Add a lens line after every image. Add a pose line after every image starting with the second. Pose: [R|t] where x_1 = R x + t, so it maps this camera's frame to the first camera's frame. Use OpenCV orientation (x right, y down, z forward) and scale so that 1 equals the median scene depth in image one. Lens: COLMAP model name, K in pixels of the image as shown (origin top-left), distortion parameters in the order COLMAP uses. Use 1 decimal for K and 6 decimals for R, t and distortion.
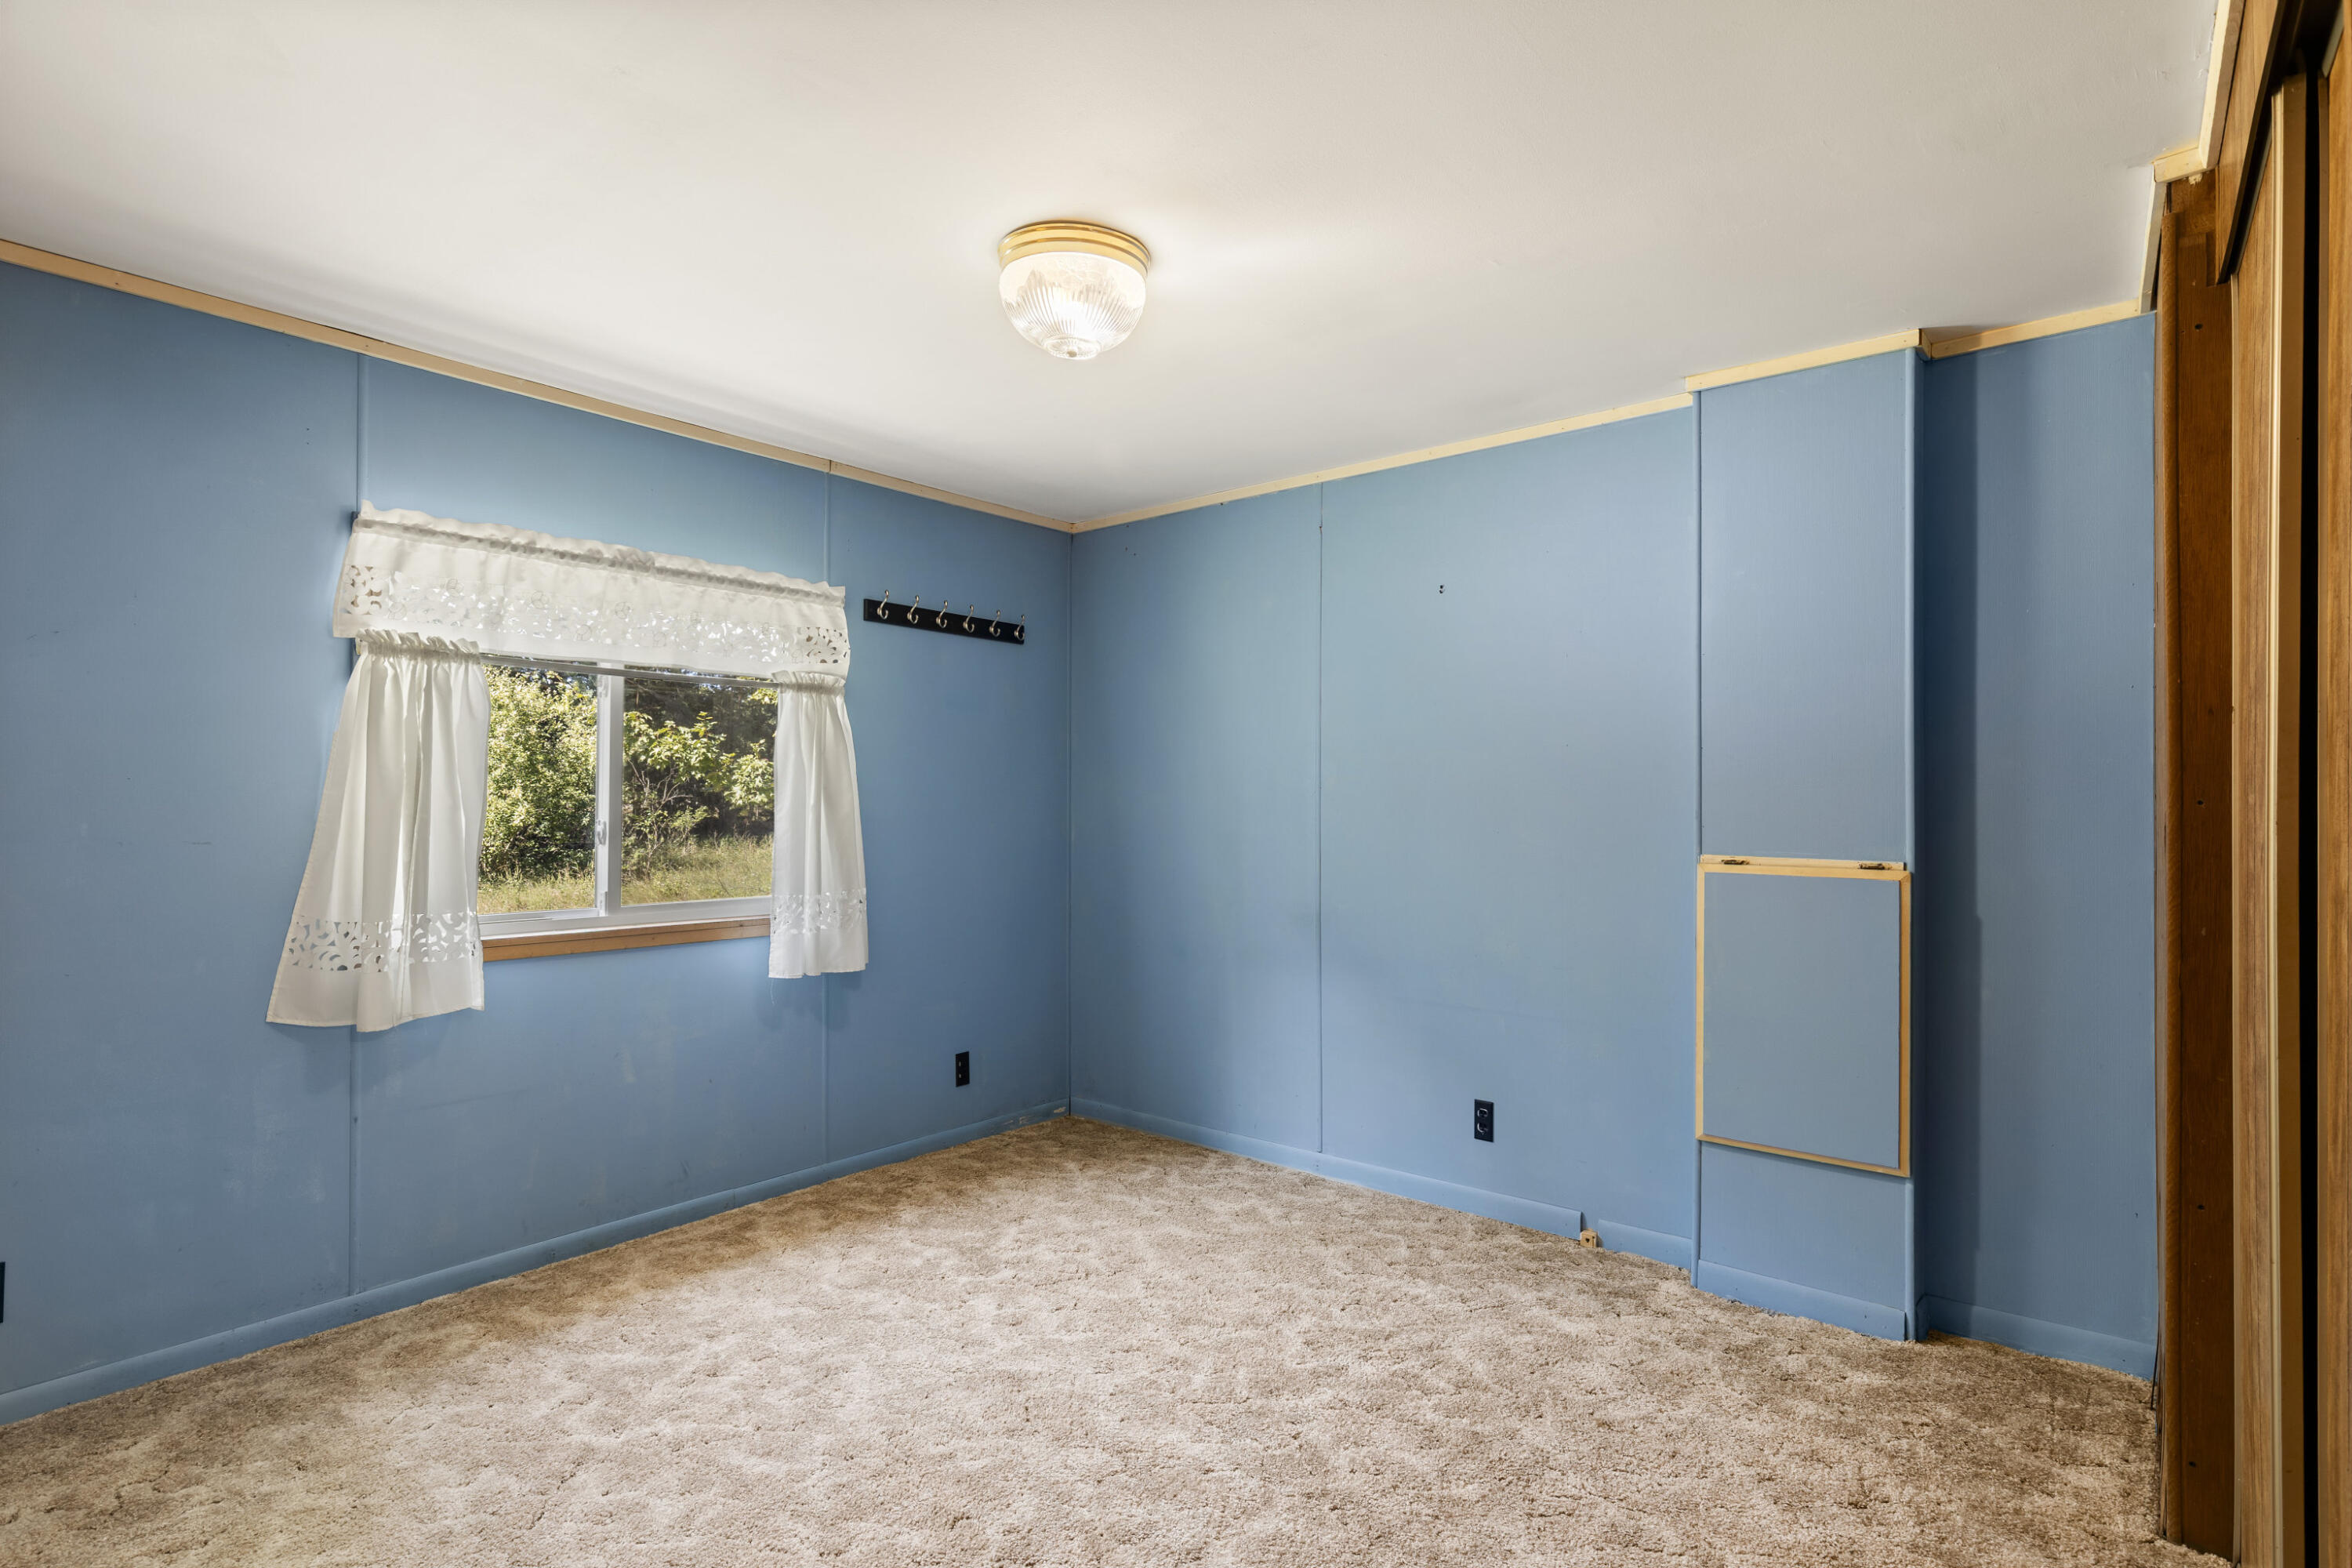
lens RADIAL K [[1175.7, 0, 1221.0], [0, 1175.7, 810.7], [0, 0, 1]] dist [0.001594, 0.000075]
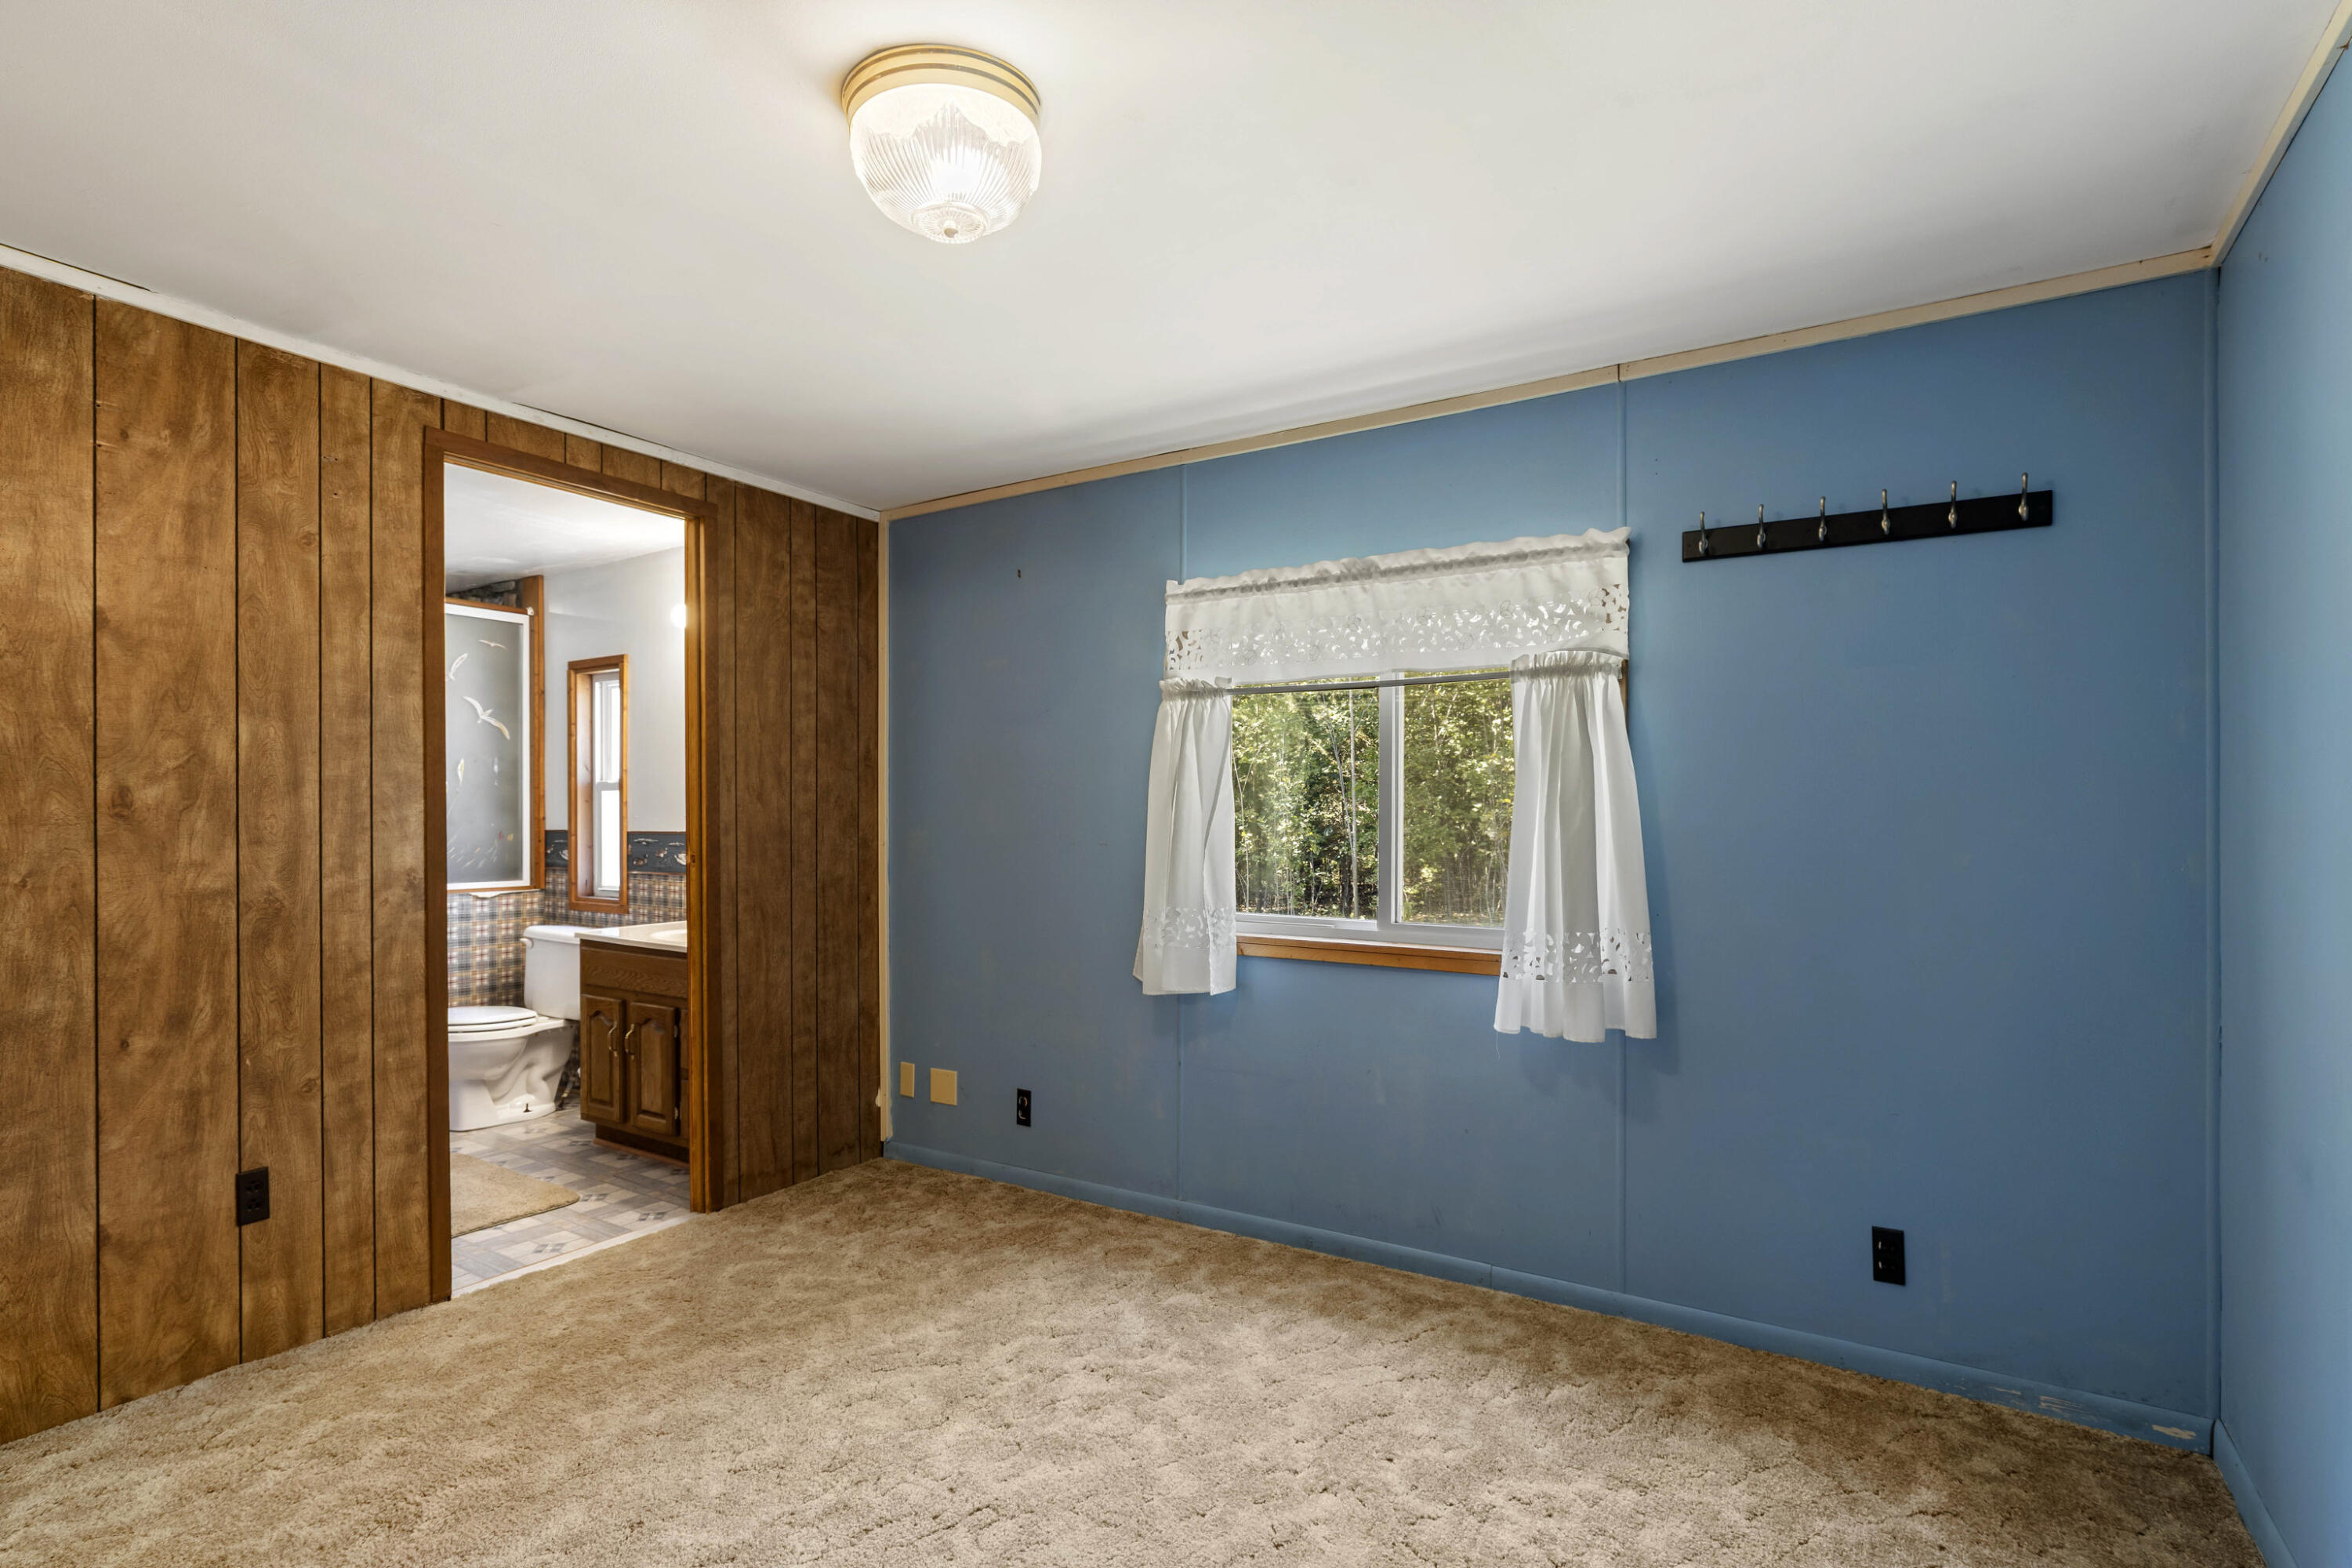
lens RADIAL K [[1175.7, 0, 1154.4], [0, 1175.7, 816.0], [0, 0, 1]] dist [0.001594, 0.000075]
pose [[0.083208, 0.002835, -0.996528, 0.451761], [-0.005302, 0.999983, 0.002402, -0.008576], [0.996518, 0.005084, 0.083222, 0.728399]]
